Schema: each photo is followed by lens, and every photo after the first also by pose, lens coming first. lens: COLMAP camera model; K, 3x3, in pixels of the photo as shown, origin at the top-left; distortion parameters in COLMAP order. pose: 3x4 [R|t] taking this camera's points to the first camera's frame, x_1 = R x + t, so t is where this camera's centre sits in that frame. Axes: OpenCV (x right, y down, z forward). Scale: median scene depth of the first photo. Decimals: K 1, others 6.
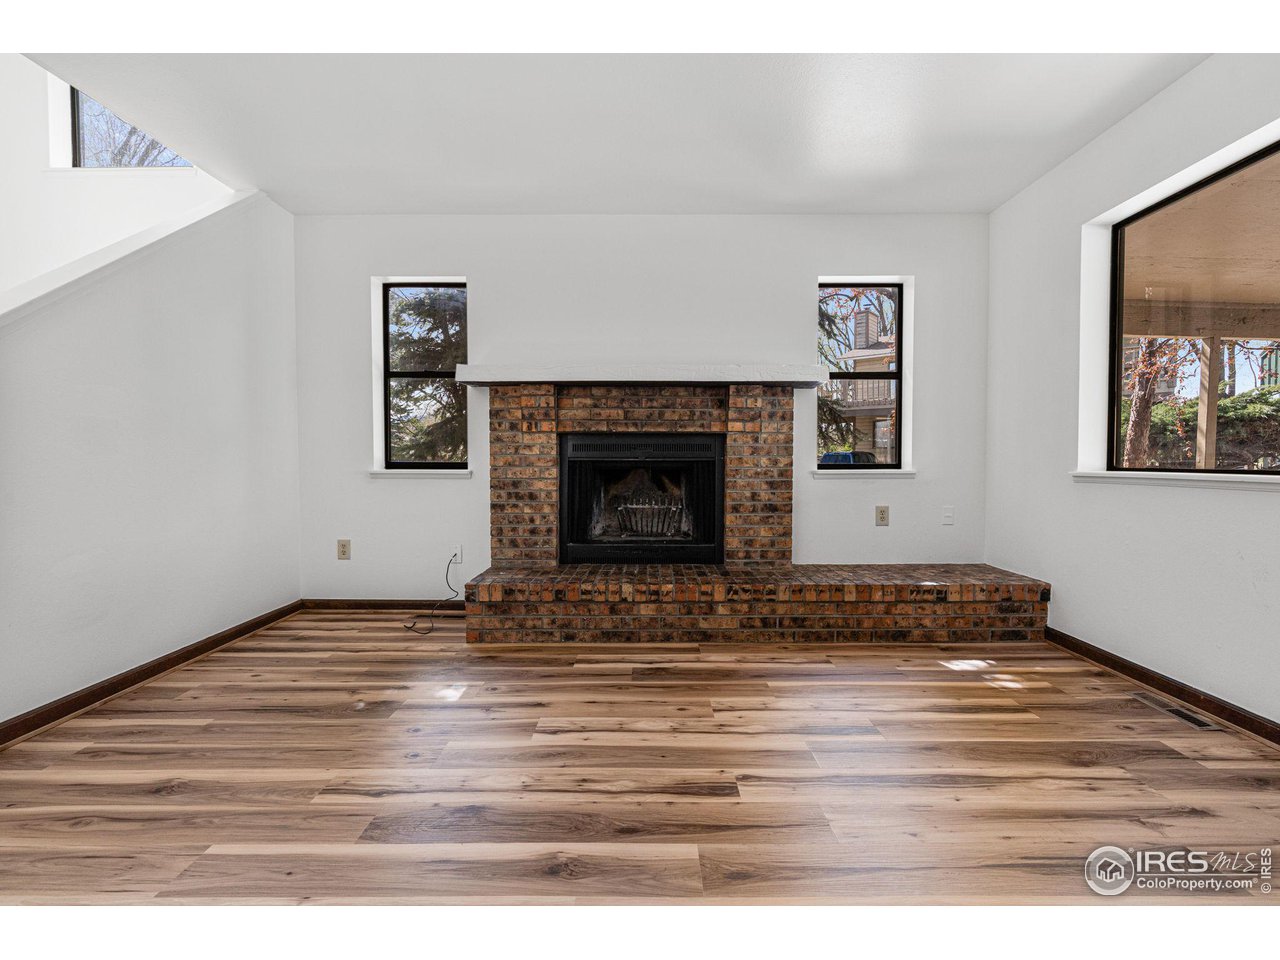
lens RADIAL K [[591.6, 0, 648.2], [0, 591.6, 478.5], [0, 0, 1]] dist [-0.007061, 0.000394]
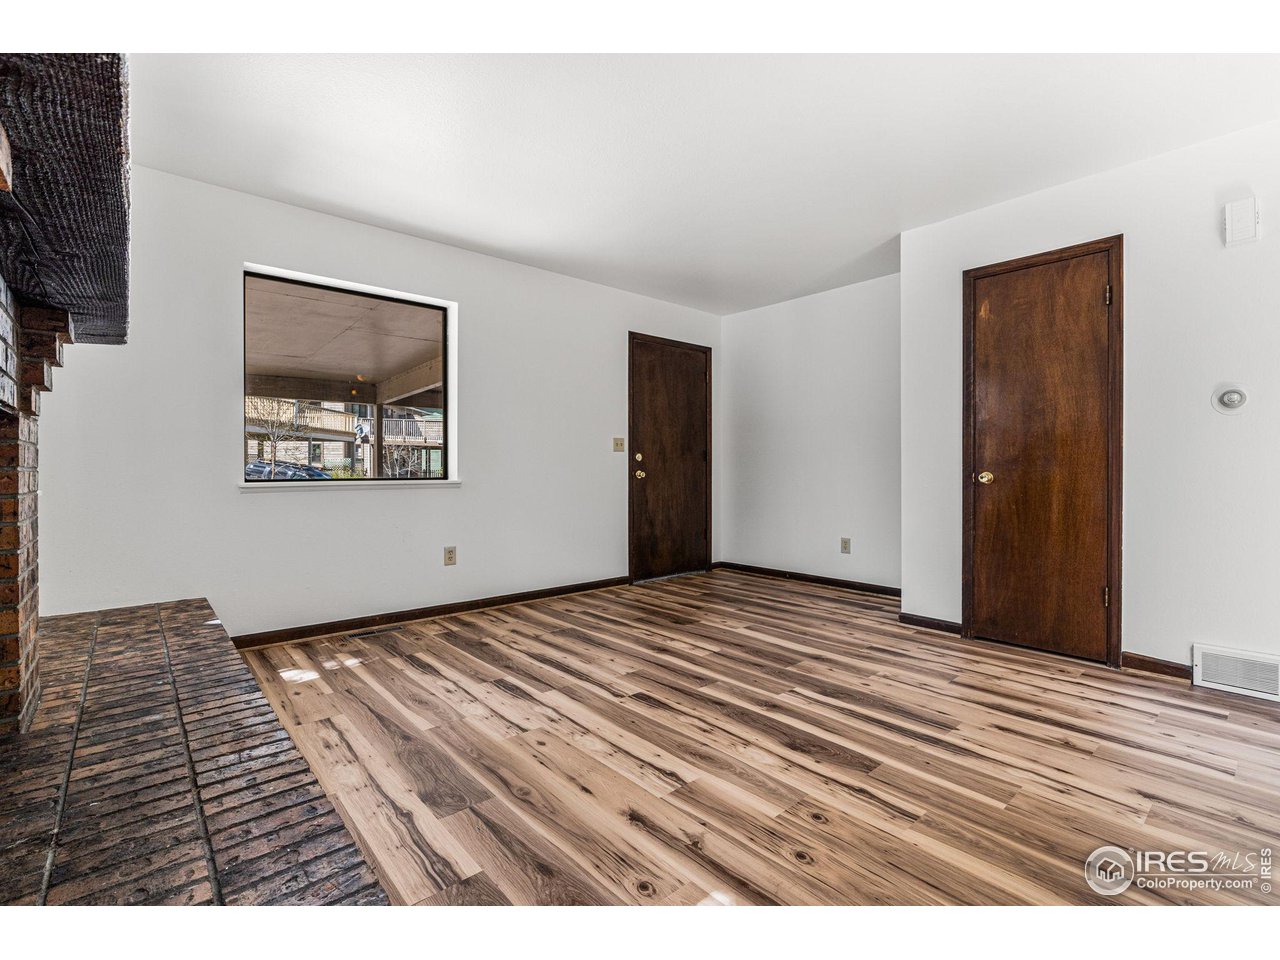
lens RADIAL K [[586.1, 0, 642.6], [0, 586.1, 470.0], [0, 0, 1]] dist [-0.010088, 0.000081]
pose [[-0.665560, 0.000756, 0.746344, -0.477711], [0.025054, 0.999459, 0.021330, -0.034716], [-0.745924, 0.032896, -0.665219, 0.963985]]
